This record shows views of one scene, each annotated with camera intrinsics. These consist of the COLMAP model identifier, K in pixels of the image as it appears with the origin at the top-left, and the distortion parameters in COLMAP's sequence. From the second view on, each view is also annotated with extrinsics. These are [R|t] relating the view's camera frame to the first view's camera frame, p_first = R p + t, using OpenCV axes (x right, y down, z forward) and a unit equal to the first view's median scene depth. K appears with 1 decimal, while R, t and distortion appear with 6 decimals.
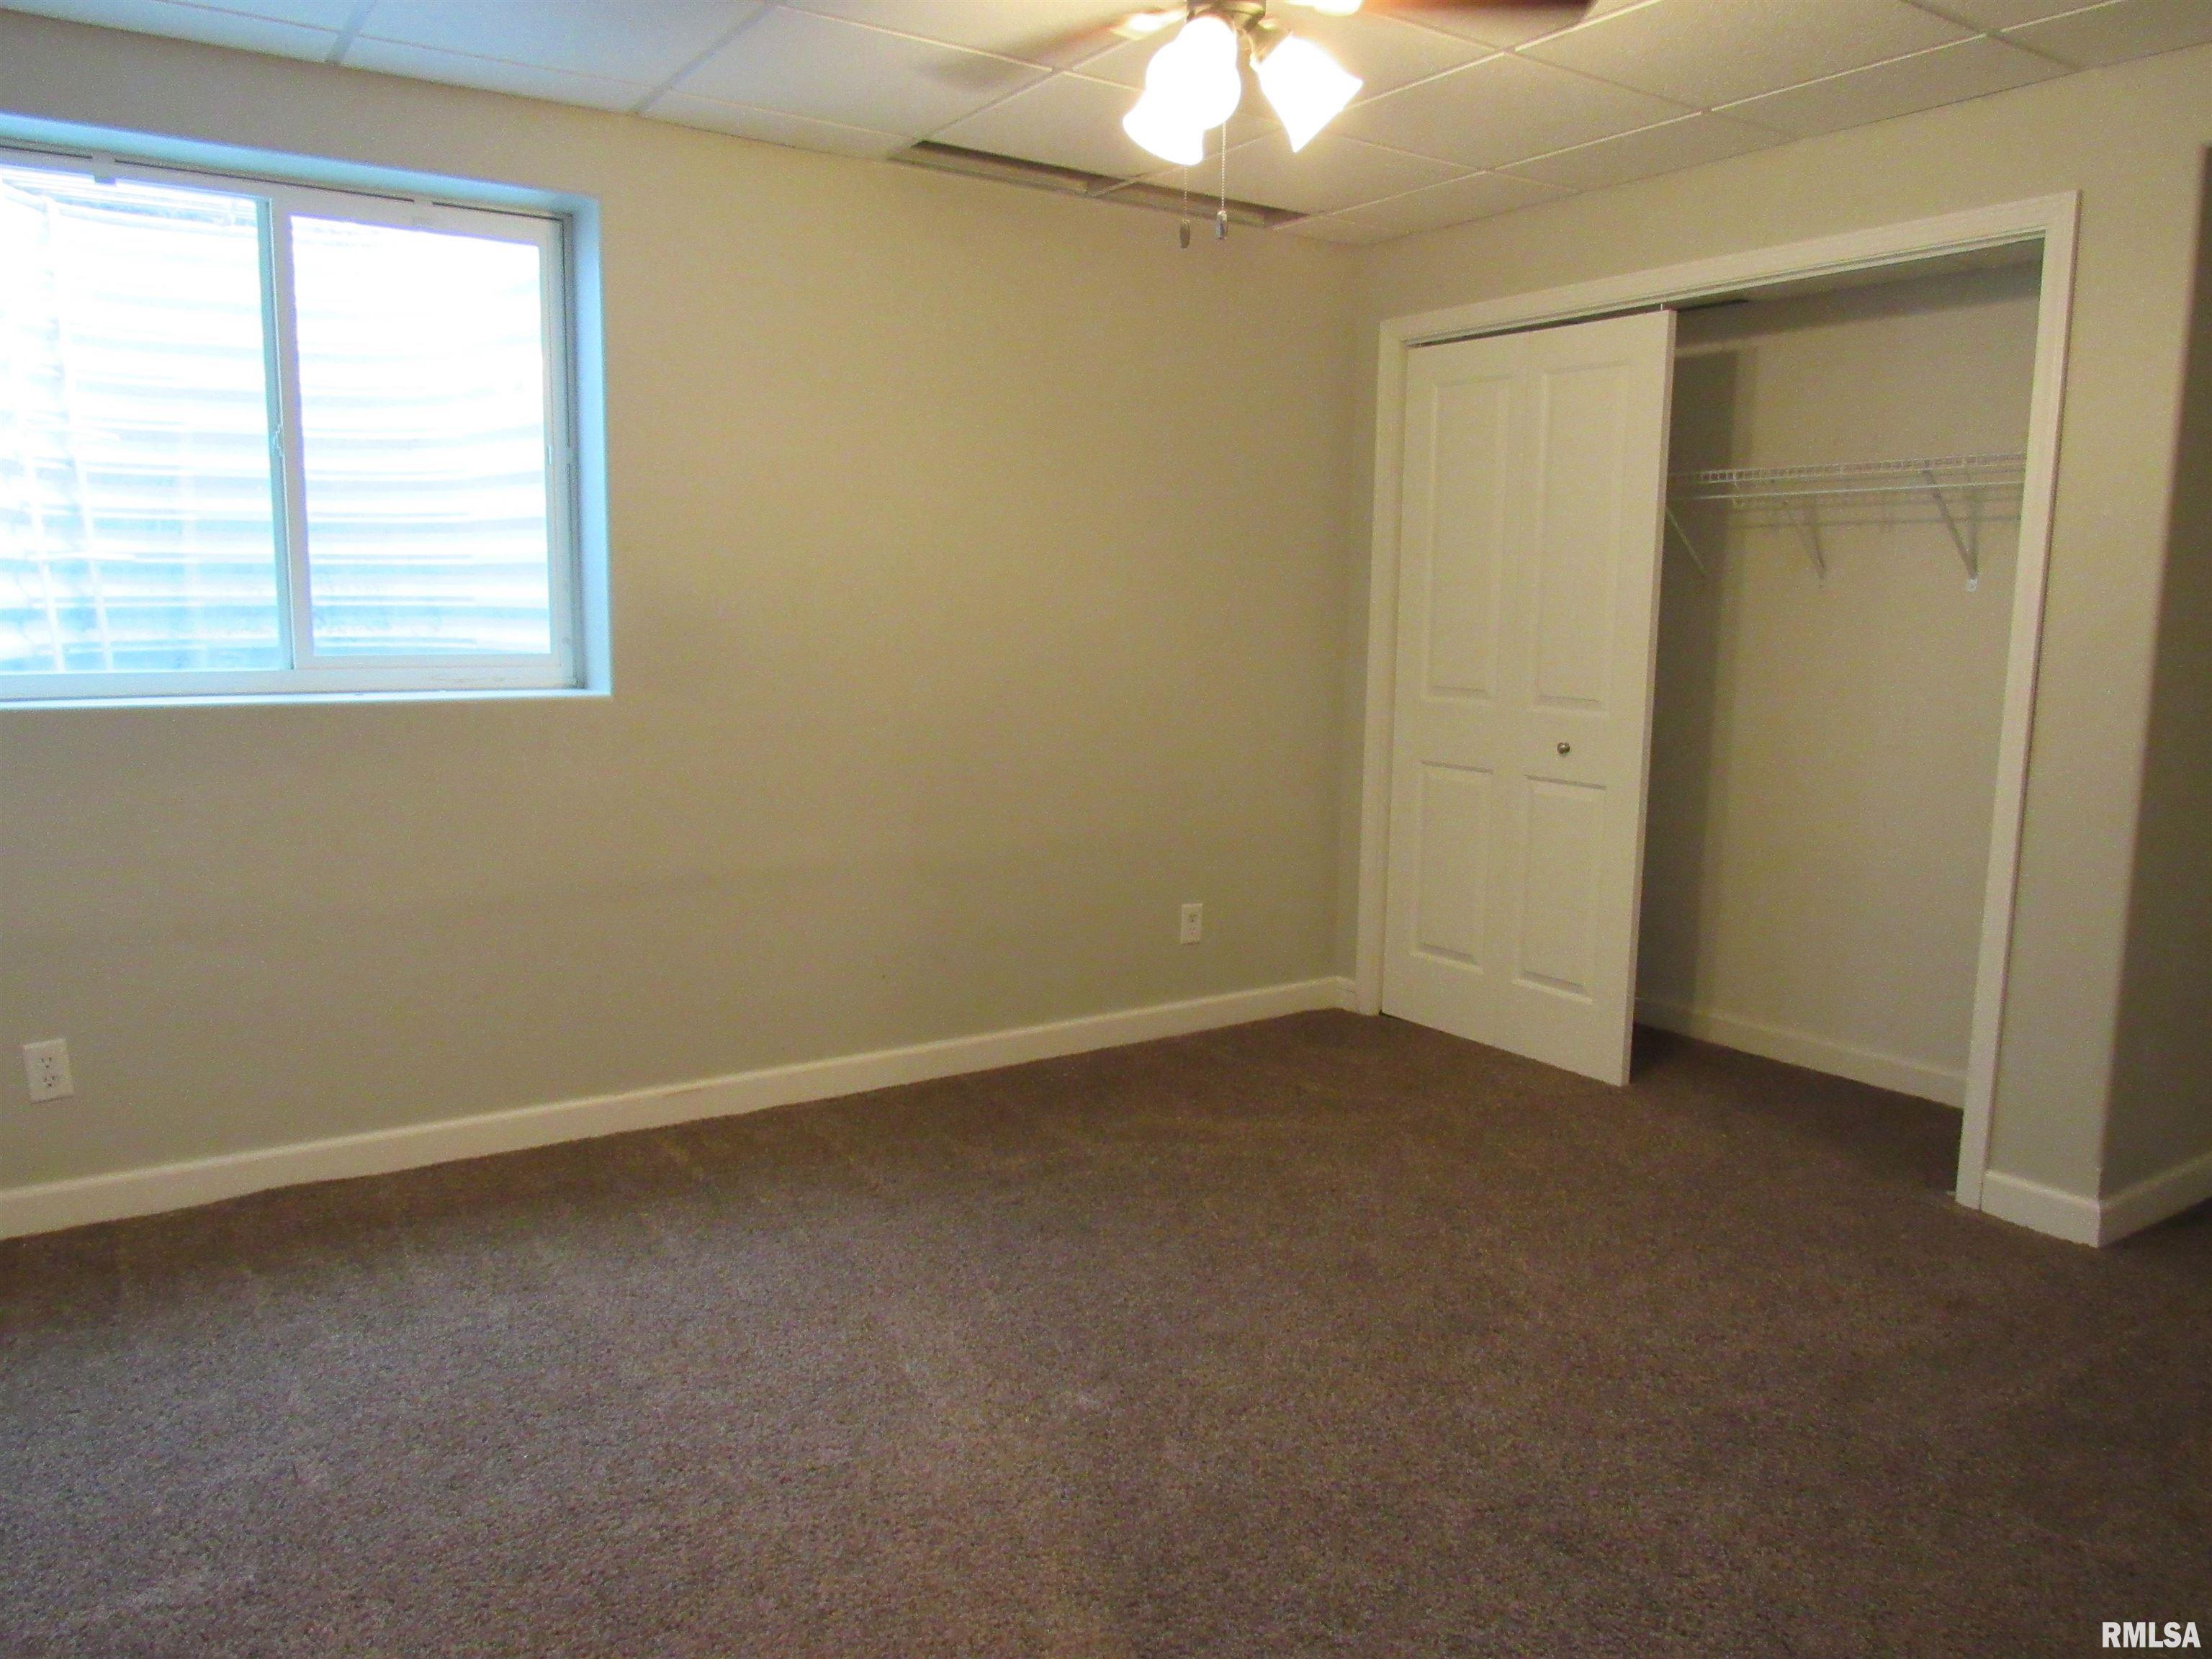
lens RADIAL K [[1577.8, 0, 1108.7], [0, 1577.8, 822.7], [0, 0, 1]] dist [-0.034898, 0.001538]
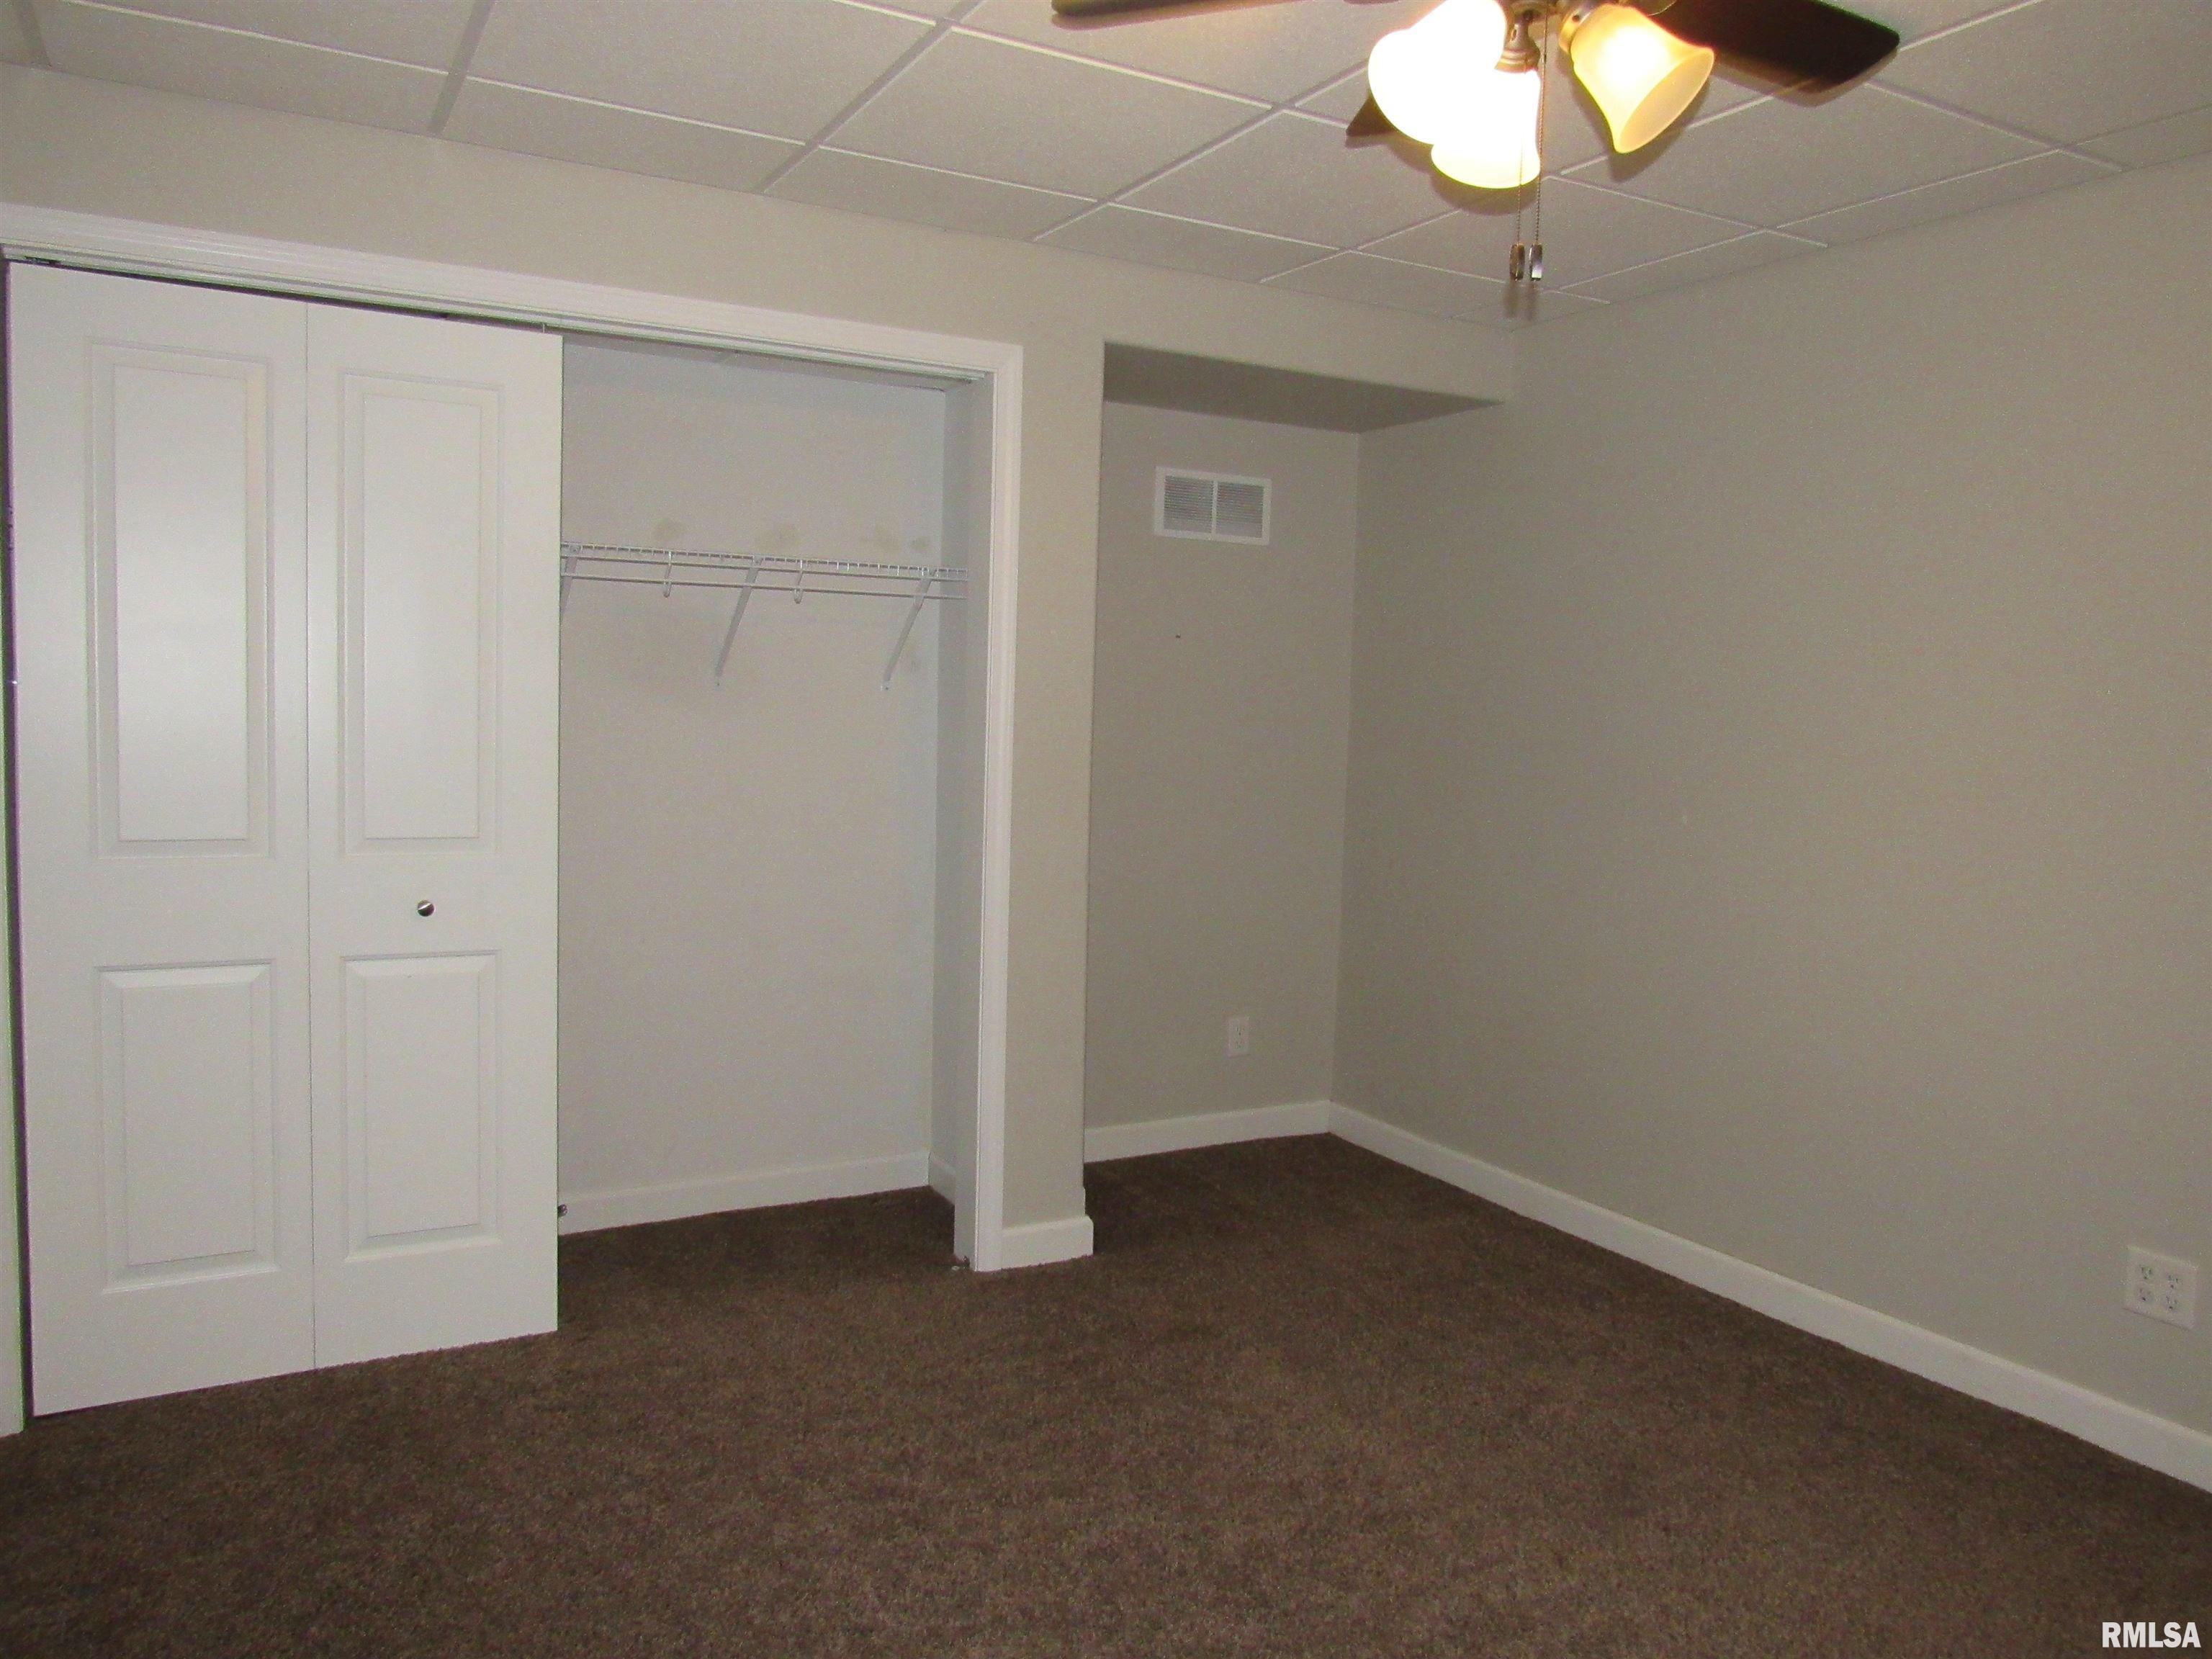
lens RADIAL K [[1577.8, 0, 1108.2], [0, 1577.8, 838.5], [0, 0, 1]] dist [-0.034898, 0.001538]
pose [[0.076197, -0.087045, 0.993286, -0.382700], [0.124486, 0.989218, 0.077139, -0.093002], [-0.989291, 0.117773, 0.086211, 0.624303]]
